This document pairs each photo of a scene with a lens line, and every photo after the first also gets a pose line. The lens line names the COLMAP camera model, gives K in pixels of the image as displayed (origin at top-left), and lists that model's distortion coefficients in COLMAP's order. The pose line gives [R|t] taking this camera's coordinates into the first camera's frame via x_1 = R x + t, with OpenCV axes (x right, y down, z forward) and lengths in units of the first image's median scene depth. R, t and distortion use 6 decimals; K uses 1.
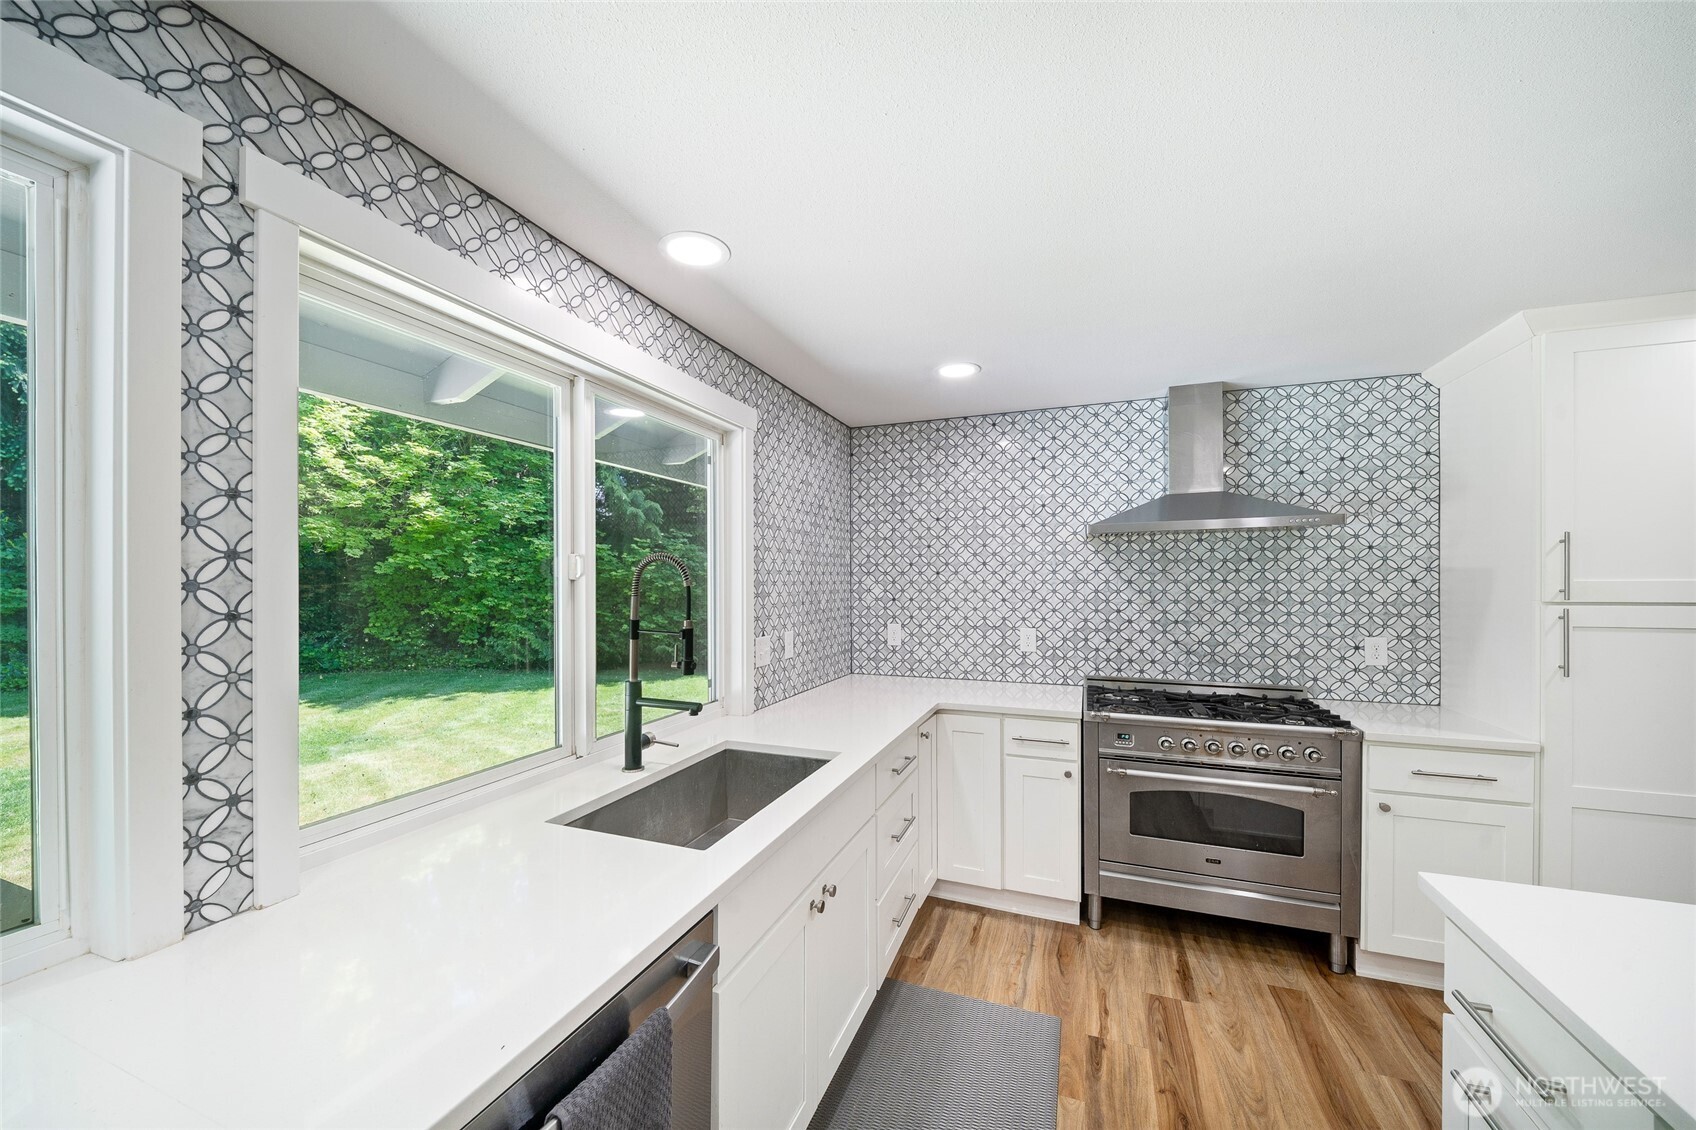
lens RADIAL K [[628.3, 0, 840.4], [0, 628.3, 582.3], [0, 0, 1]] dist [0.012284, -0.007431]
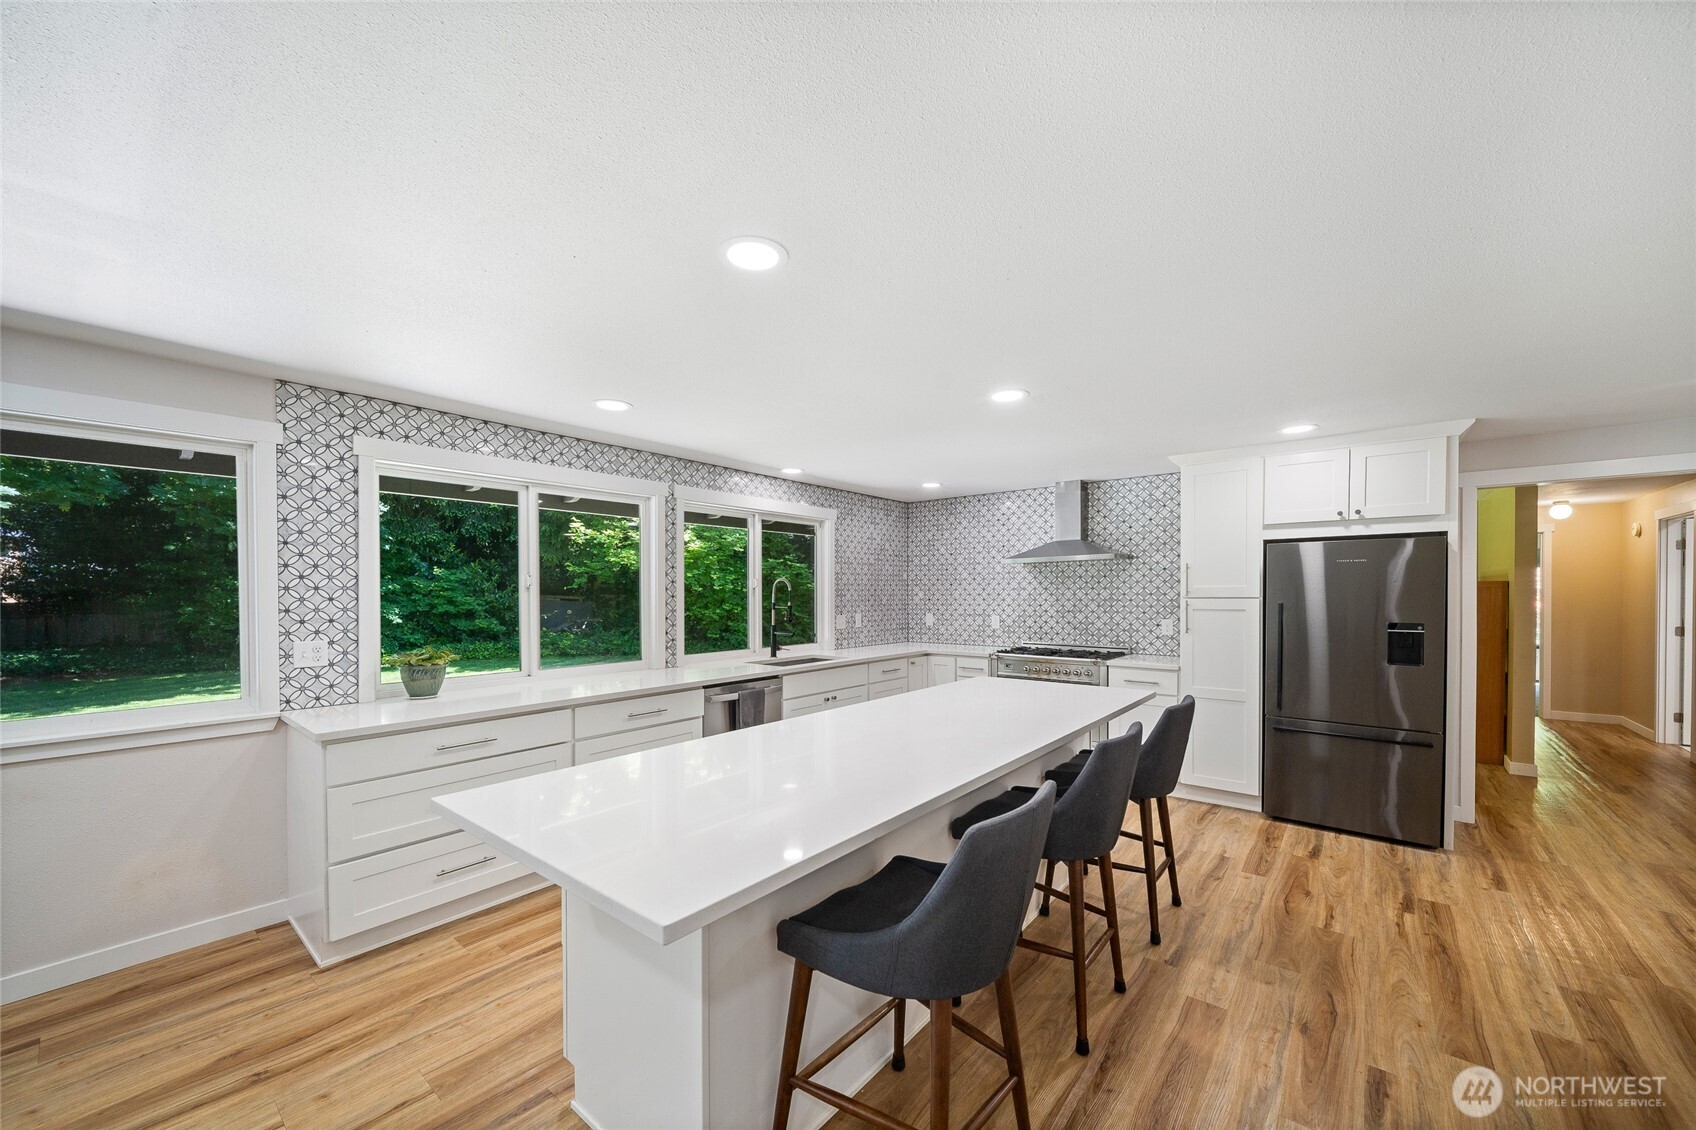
lens RADIAL K [[628.3, 0, 849.9], [0, 628.3, 593.1], [0, 0, 1]] dist [0.012284, -0.007431]
pose [[0.950703, -0.001543, -0.310099, 0.519214], [0.001207, 0.999998, -0.001276, 0.013931], [0.310101, 0.000839, 0.950703, -0.930579]]
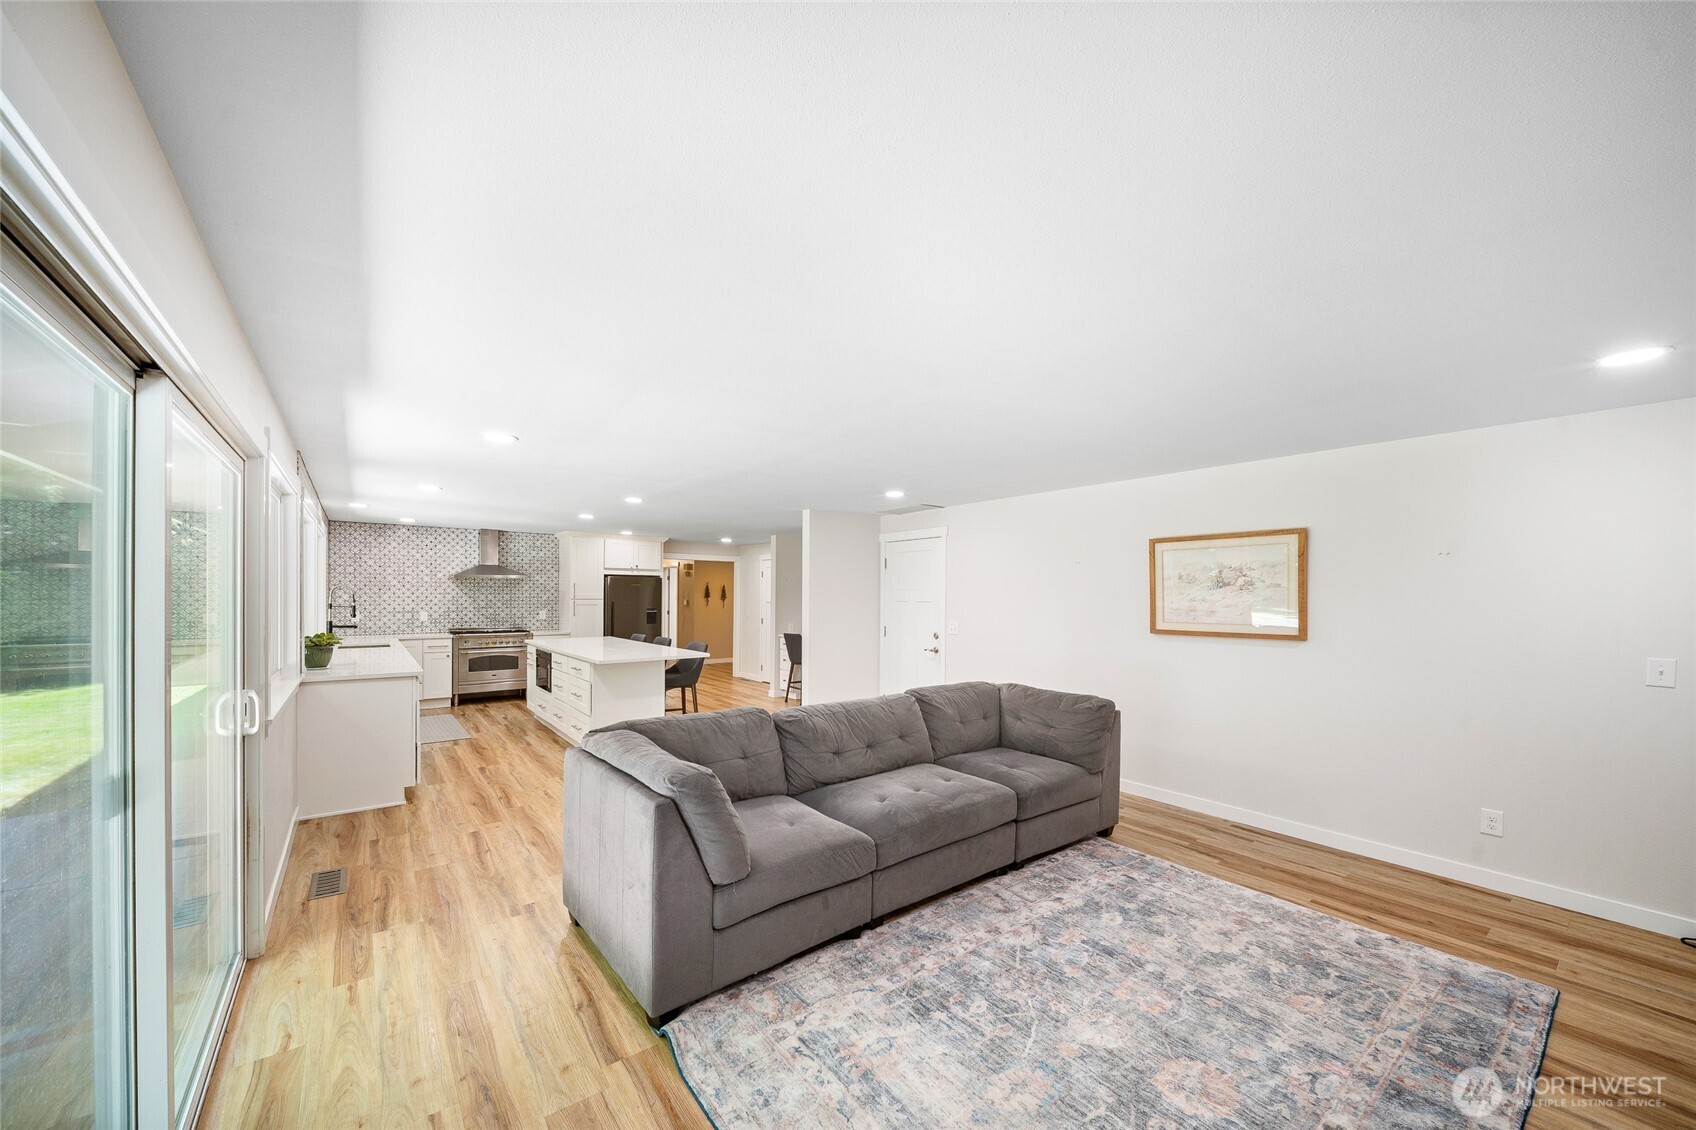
lens RADIAL K [[628.3, 0, 834.8], [0, 628.3, 599.4], [0, 0, 1]] dist [0.012284, -0.007431]
pose [[0.528007, 0.000212, 0.849240, -1.129841], [-0.004951, 0.999984, 0.002828, 0.008812], [-0.849225, -0.005698, 0.528000, -2.004398]]
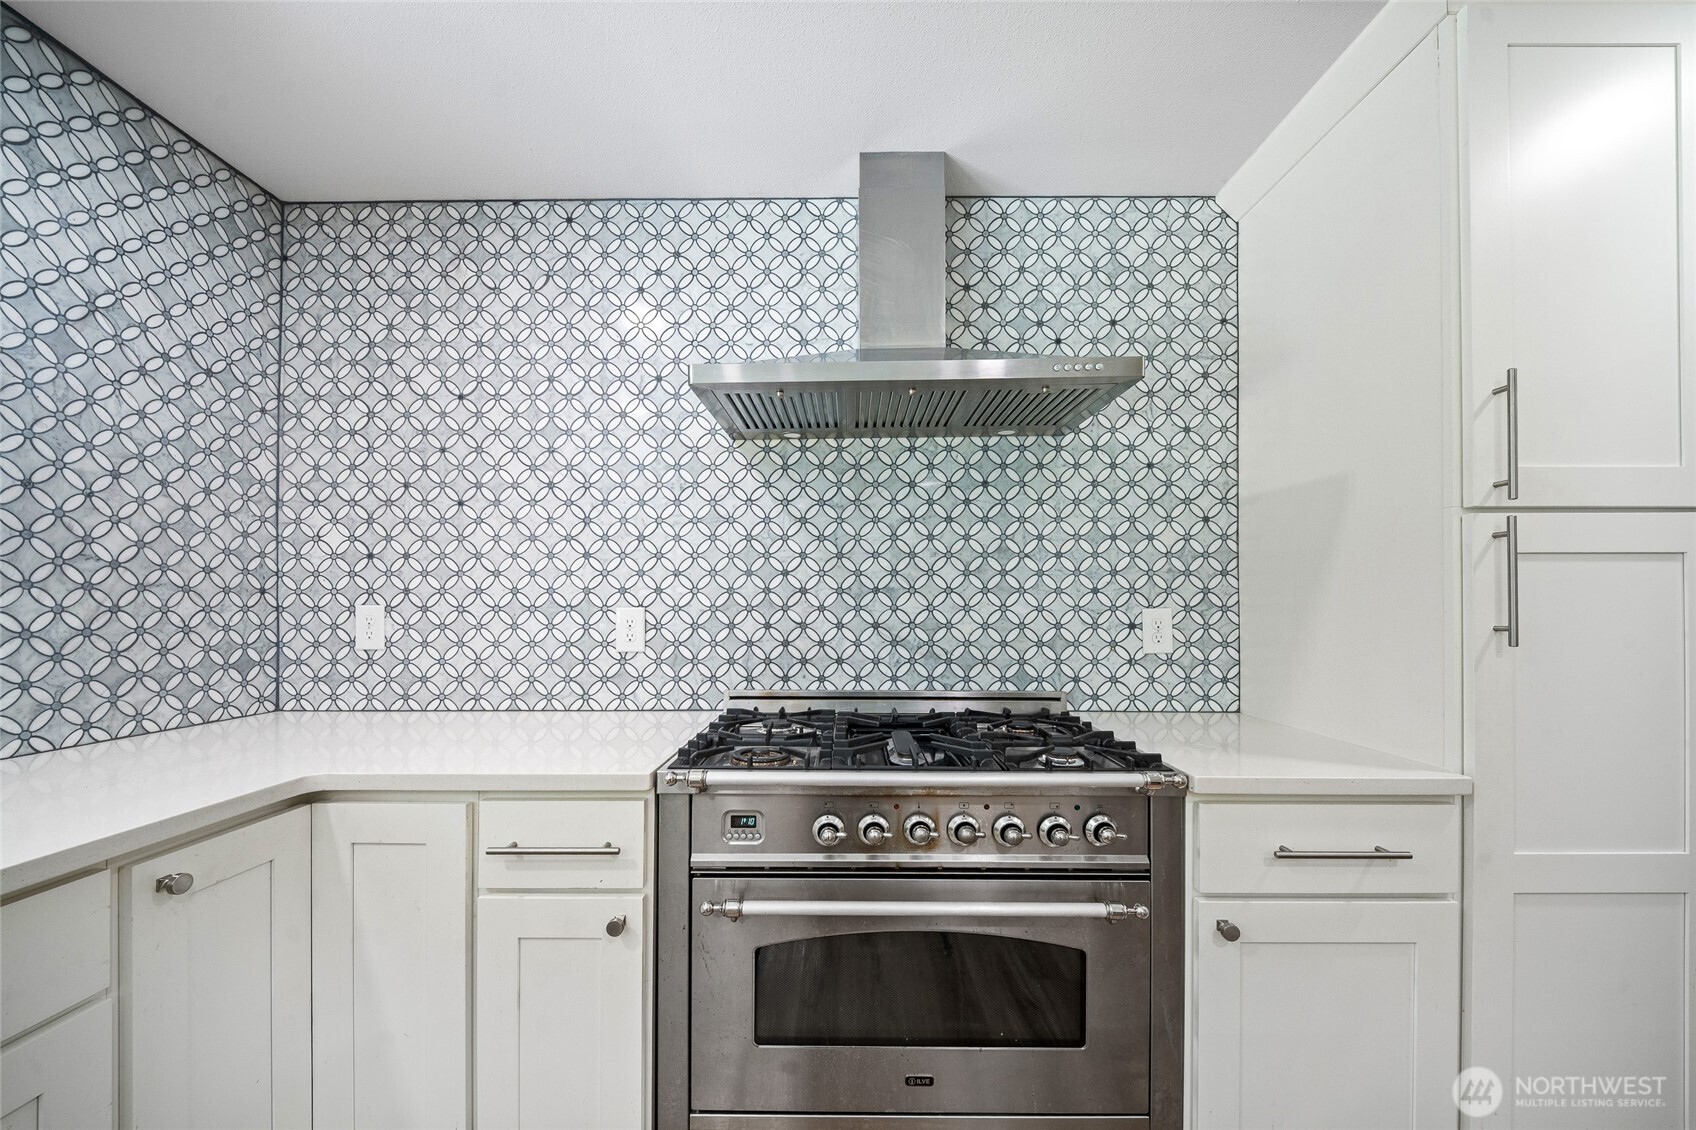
lens RADIAL K [[628.3, 0, 840.9], [0, 628.3, 607.1], [0, 0, 1]] dist [0.012284, -0.007431]
pose [[0.935424, 0.003828, 0.353506, 0.314407], [-0.002767, 0.999990, -0.003507, 0.084312], [-0.353516, 0.002303, 0.935426, 0.497316]]
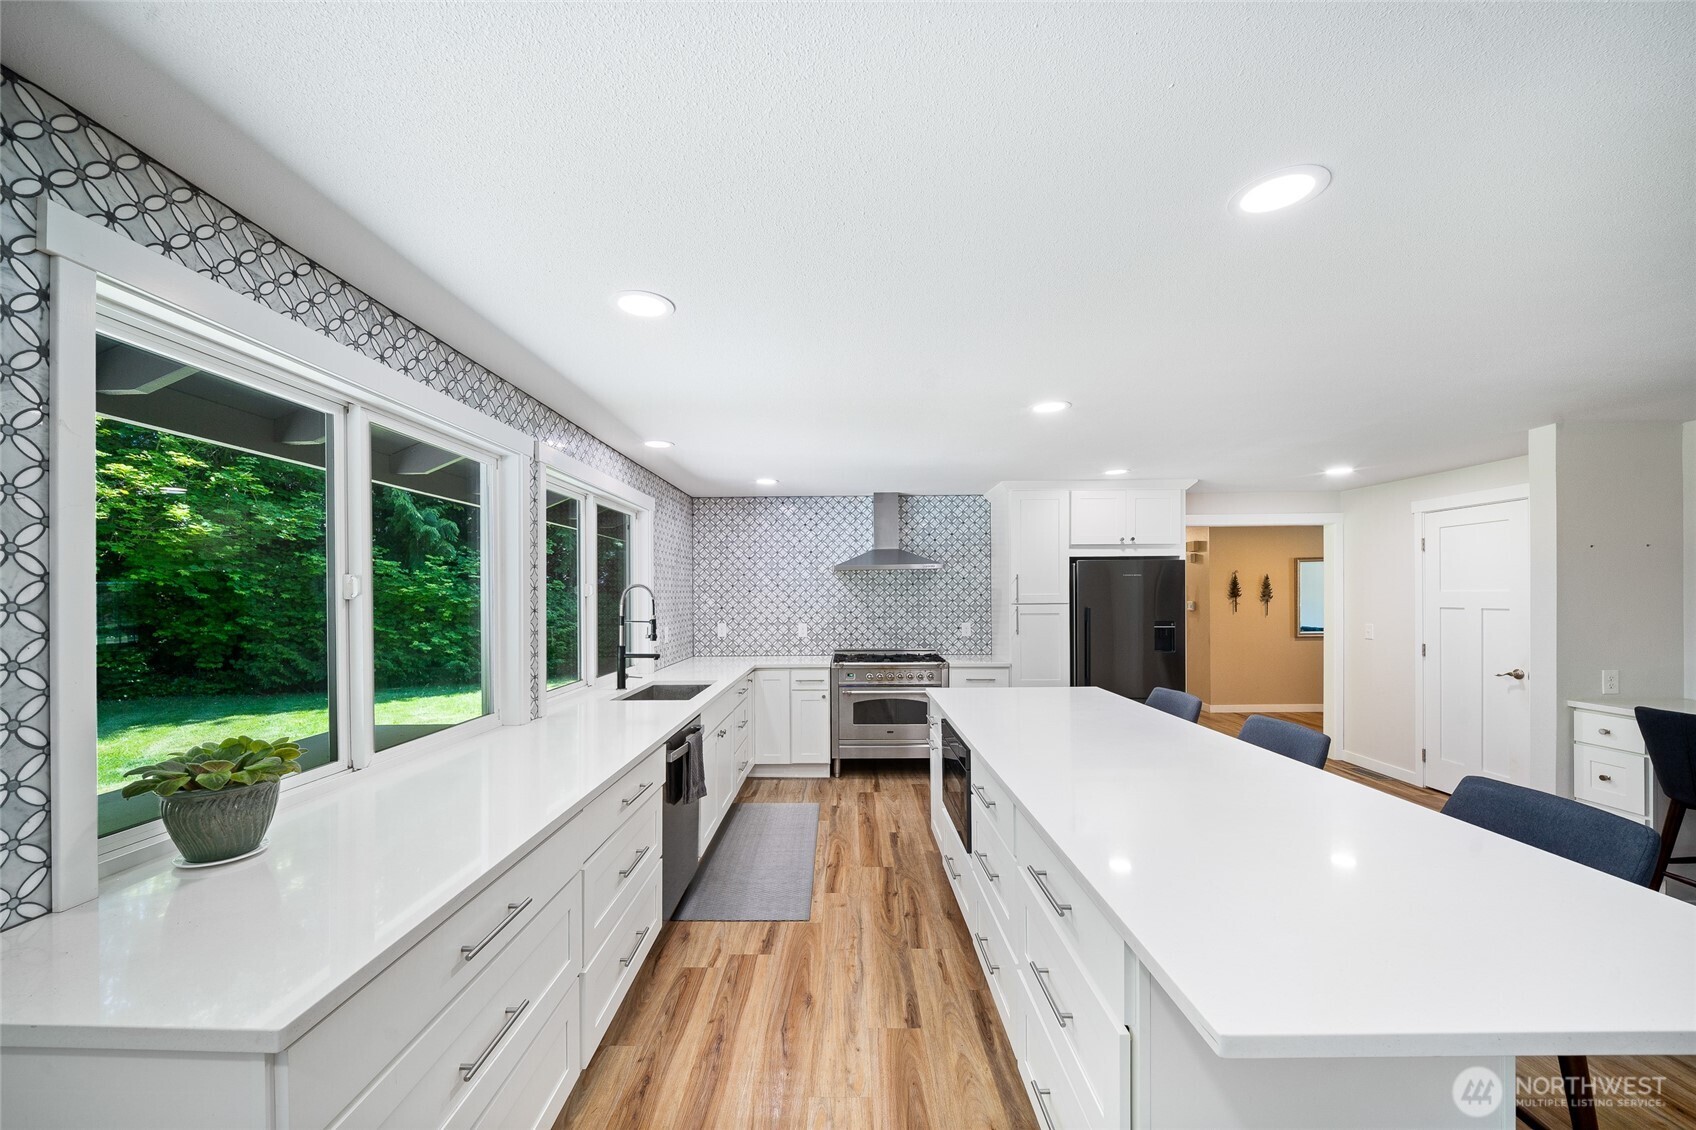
lens RADIAL K [[628.3, 0, 830.3], [0, 628.3, 588.9], [0, 0, 1]] dist [0.012284, -0.007431]
pose [[0.941116, -0.001349, 0.338081, -0.238205], [0.005739, 0.999912, -0.011986, 0.000300], [-0.338035, 0.013220, 0.941041, -0.725201]]
